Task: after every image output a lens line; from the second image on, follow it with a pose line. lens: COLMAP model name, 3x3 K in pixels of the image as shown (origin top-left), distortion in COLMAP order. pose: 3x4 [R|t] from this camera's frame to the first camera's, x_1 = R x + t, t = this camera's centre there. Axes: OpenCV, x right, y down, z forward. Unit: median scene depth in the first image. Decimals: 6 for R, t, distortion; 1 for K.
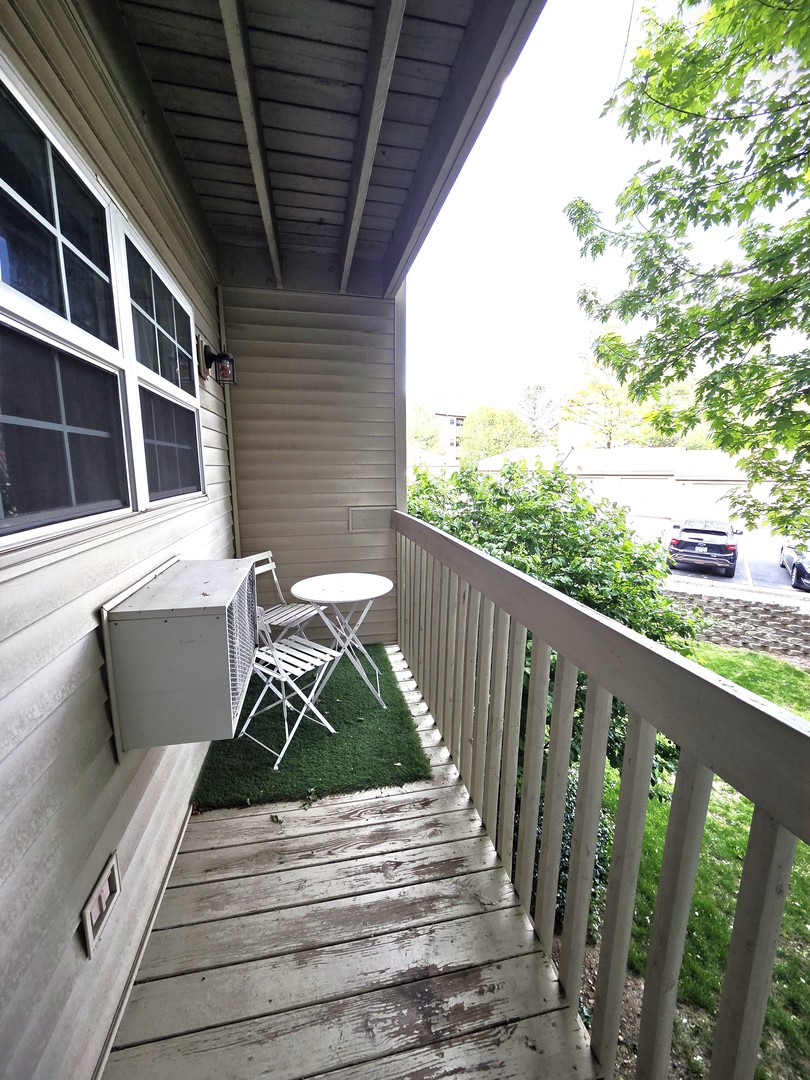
lens RADIAL K [[441.3, 0, 404.0], [0, 441.3, 544.0], [0, 0, 1]] dist [0.002179, -0.000605]
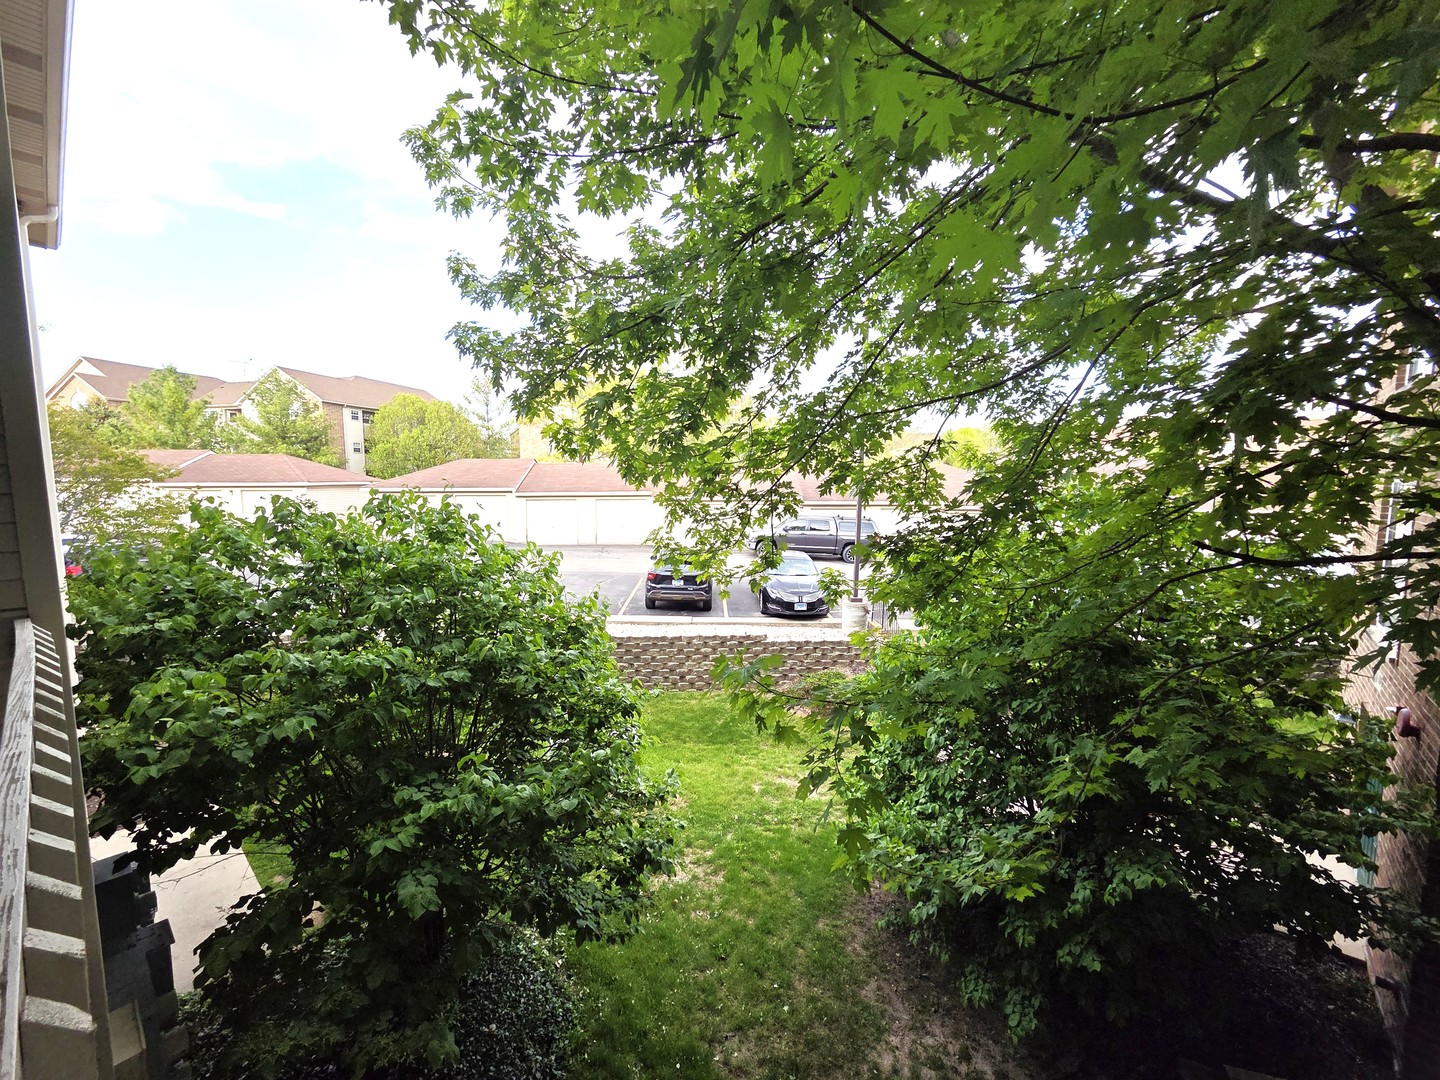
lens RADIAL K [[588.4, 0, 715.3], [0, 588.4, 544.0], [0, 0, 1]] dist [0.002179, -0.000605]
pose [[0.807156, -0.061821, 0.587092, 0.186802], [0.102227, 0.994114, -0.035866, -0.049360], [-0.581419, 0.088966, 0.808725, 0.040285]]
